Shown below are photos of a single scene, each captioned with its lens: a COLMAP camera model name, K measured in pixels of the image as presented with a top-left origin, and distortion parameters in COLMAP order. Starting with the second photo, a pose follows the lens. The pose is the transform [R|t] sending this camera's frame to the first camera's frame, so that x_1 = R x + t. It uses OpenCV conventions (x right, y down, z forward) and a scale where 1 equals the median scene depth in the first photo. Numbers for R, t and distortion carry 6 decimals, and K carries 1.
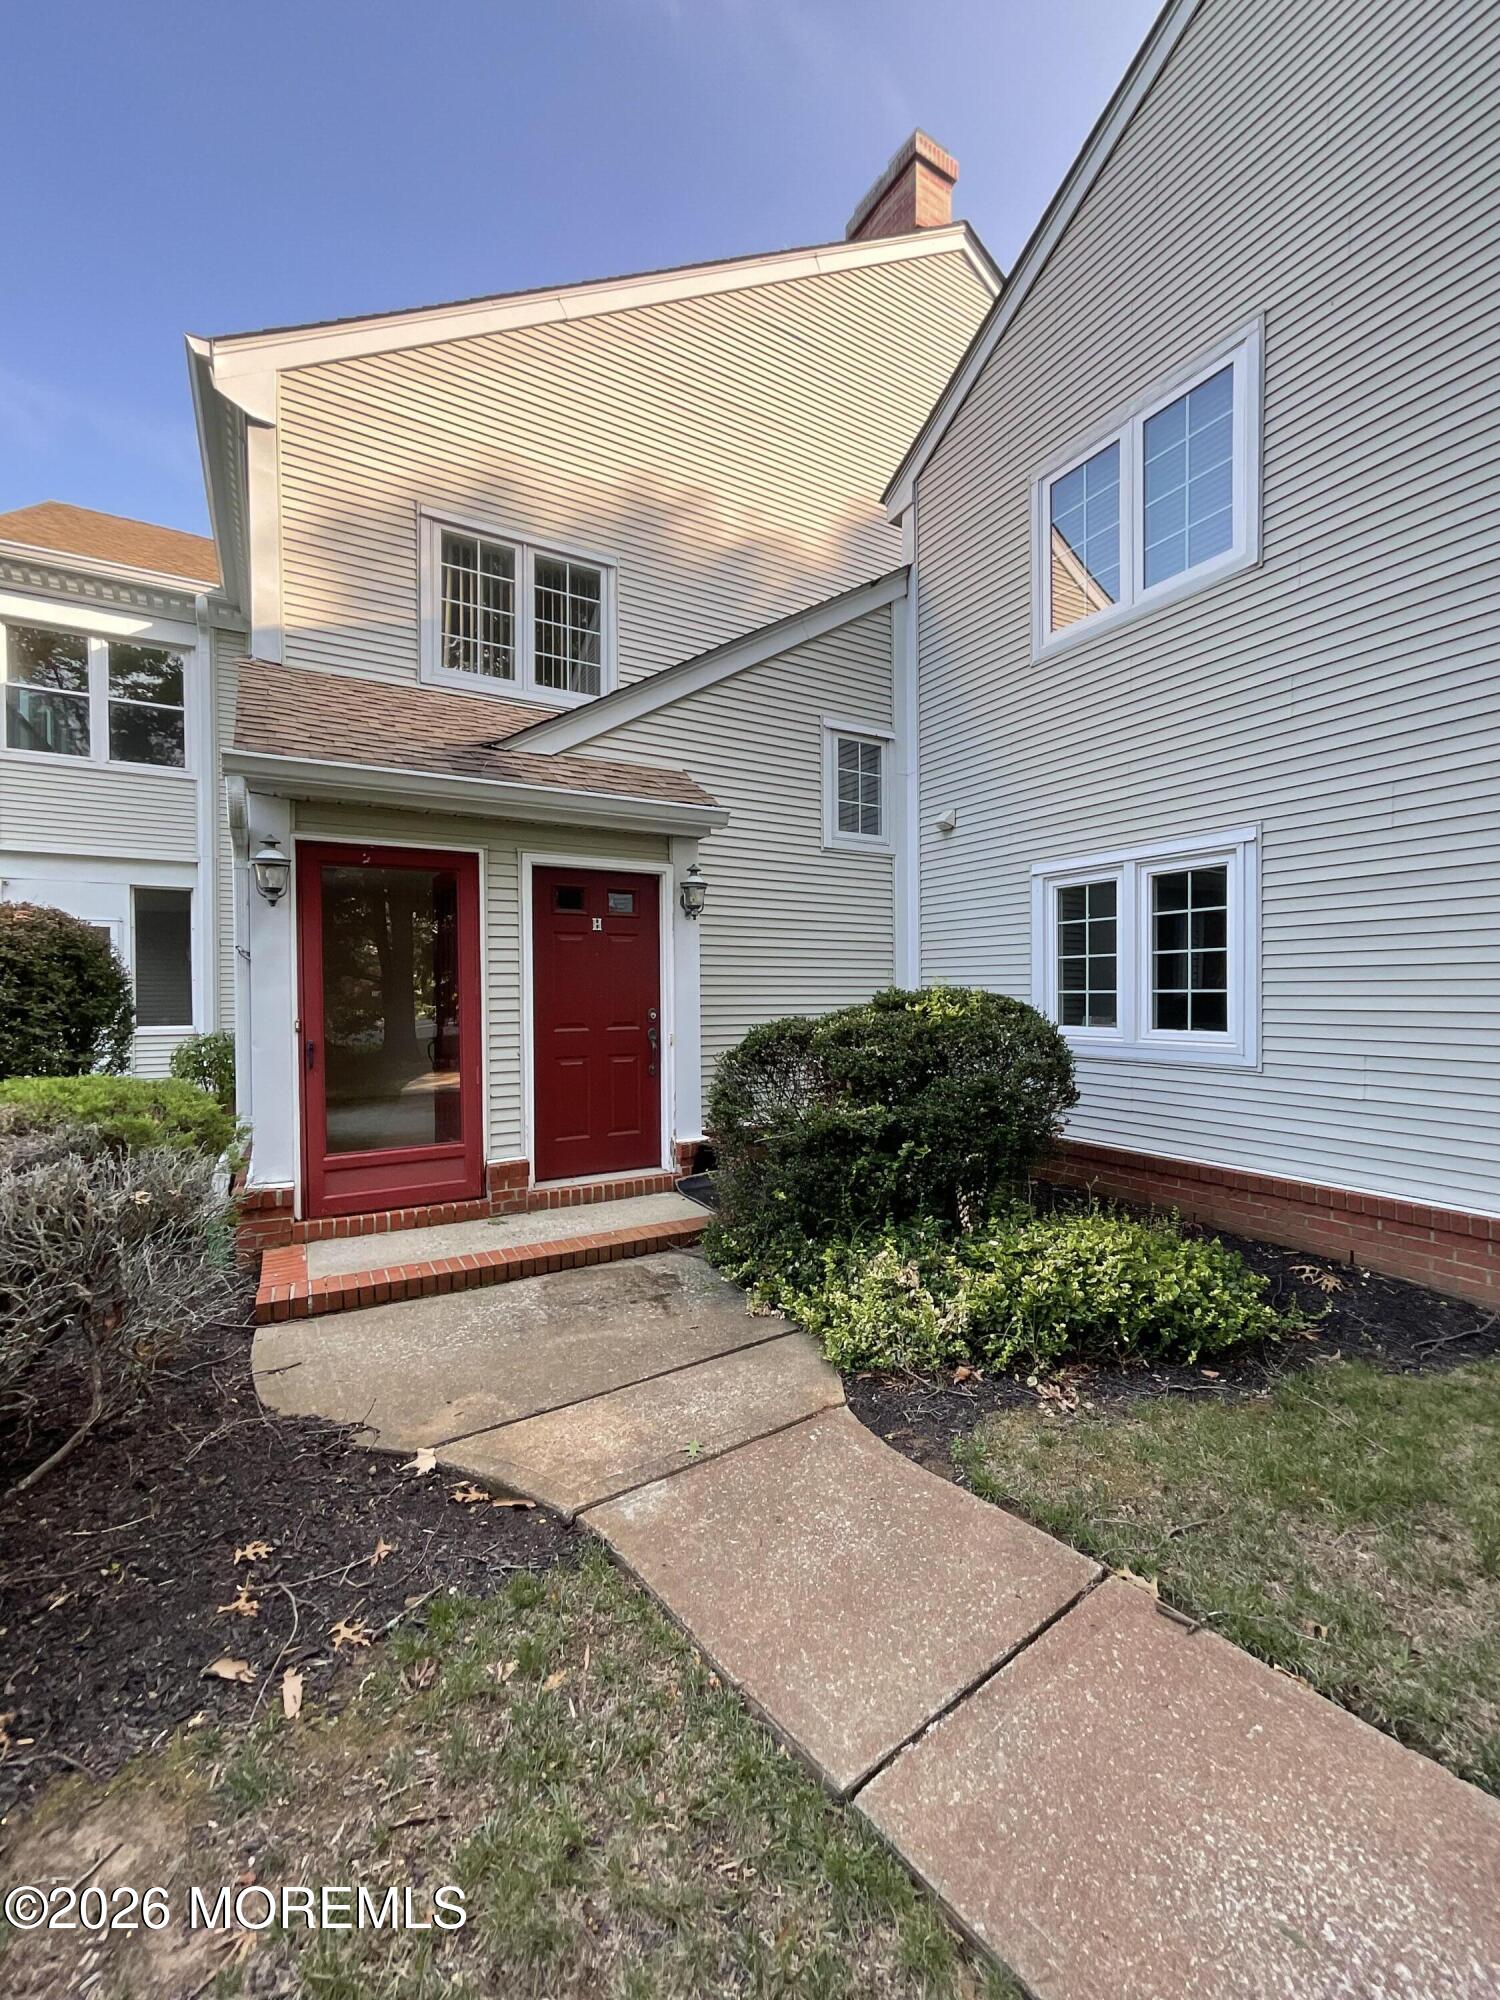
lens RADIAL K [[809.6, 0, 750.0], [0, 809.6, 1000.0], [0, 0, 1]] dist [0.000316, 0.000495]
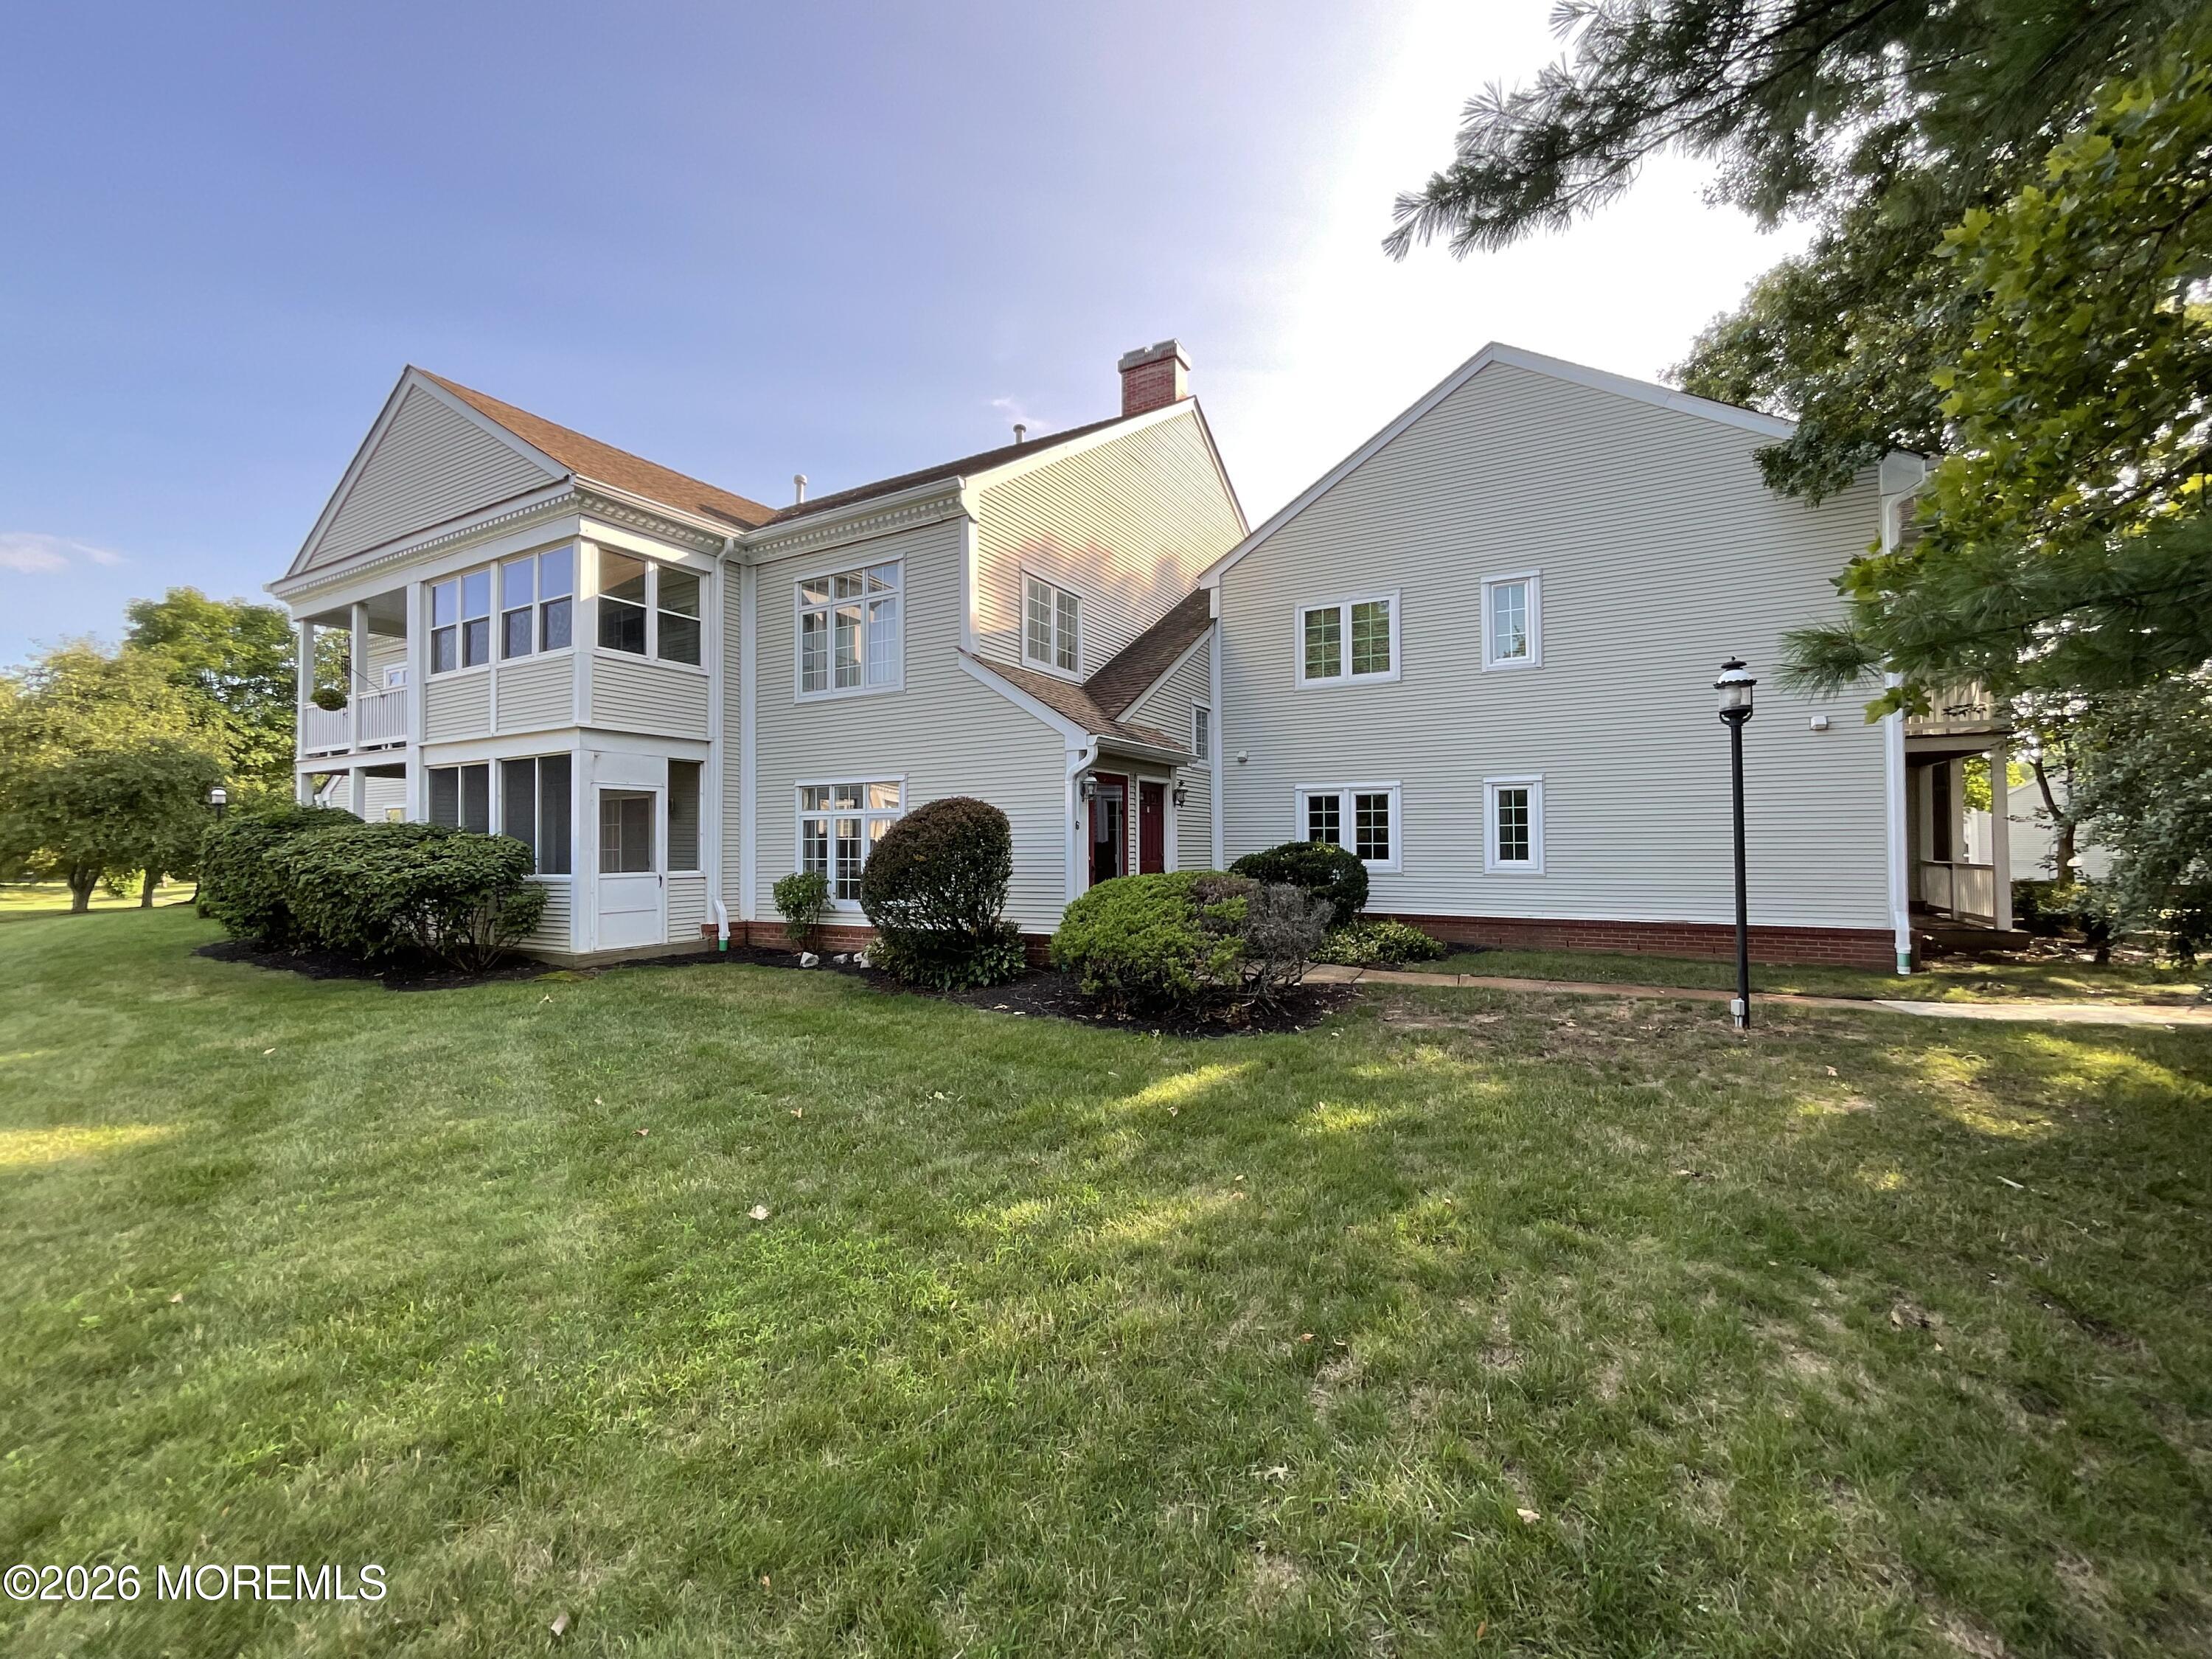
lens RADIAL K [[895.5, 0, 1106.0], [0, 895.5, 829.5], [0, 0, 1]] dist [0.000316, 0.000495]
pose [[0.863899, 0.012268, 0.503516, -1.162602], [0.003557, 0.999530, -0.030457, 0.019326], [-0.503653, 0.028103, 0.863449, -0.713286]]
